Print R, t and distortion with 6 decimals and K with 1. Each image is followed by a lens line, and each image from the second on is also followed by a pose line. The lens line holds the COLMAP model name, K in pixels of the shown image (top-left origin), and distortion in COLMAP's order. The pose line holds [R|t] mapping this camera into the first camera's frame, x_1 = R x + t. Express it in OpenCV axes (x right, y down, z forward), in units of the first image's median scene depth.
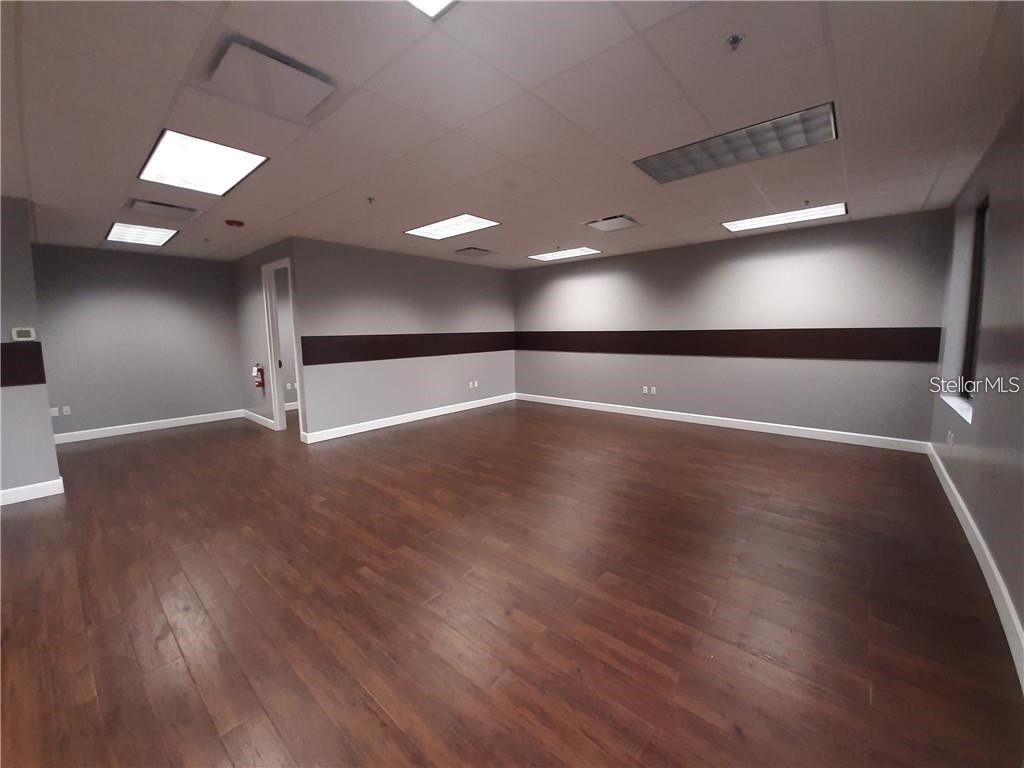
lens RADIAL K [[401.7, 0, 512.0], [0, 401.7, 384.0], [0, 0, 1]] dist [0.019472, -0.000080]
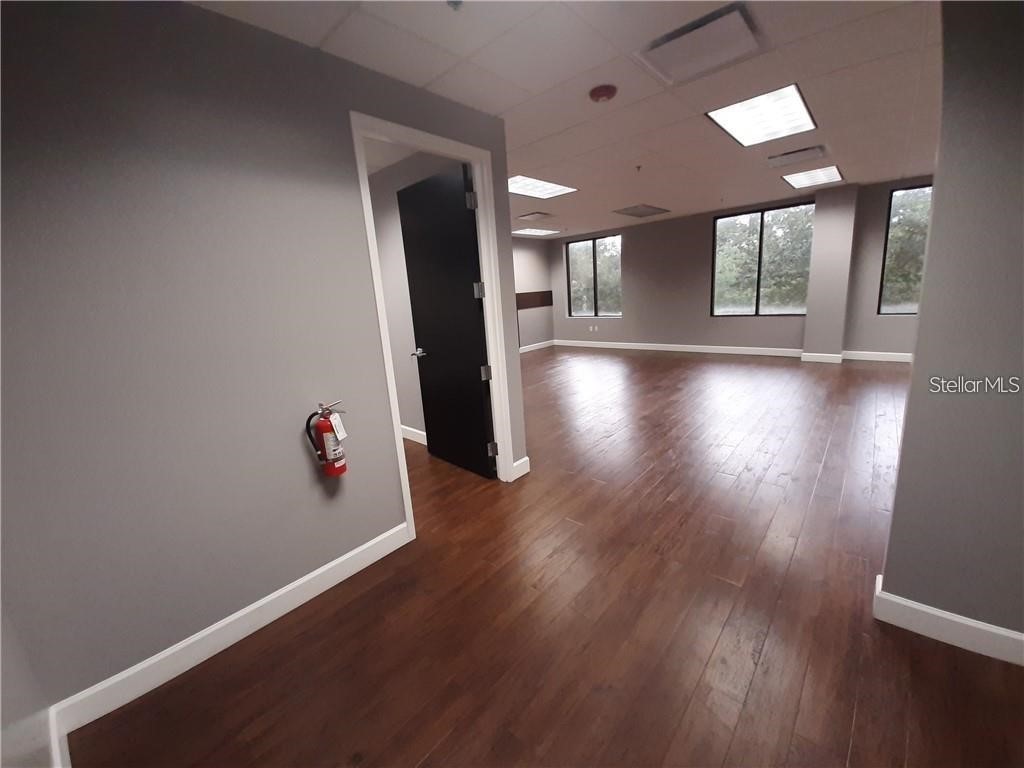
lens RADIAL K [[412.1, 0, 506.3], [0, 412.1, 377.5], [0, 0, 1]] dist [-0.031026, -0.000039]
pose [[0.014842, -0.192444, 0.981196, -1.001965], [0.201480, 0.961751, 0.185583, -0.108056], [-0.979380, 0.194937, 0.053048, 0.889819]]
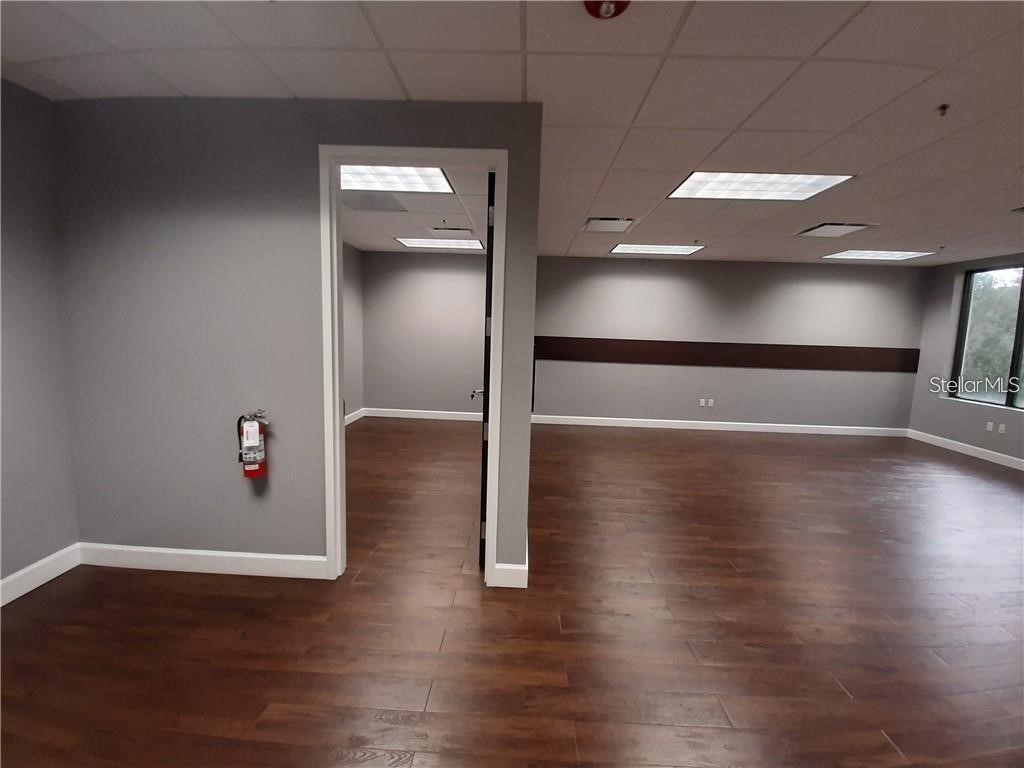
lens RADIAL K [[394.9, 0, 511.9], [0, 394.9, 373.9], [0, 0, 1]] dist [-0.000972, -0.000140]
pose [[0.780934, -0.028320, 0.623971, -0.680646], [0.041859, 0.999099, -0.007043, -0.073098], [-0.623209, 0.031619, 0.781416, 0.588451]]
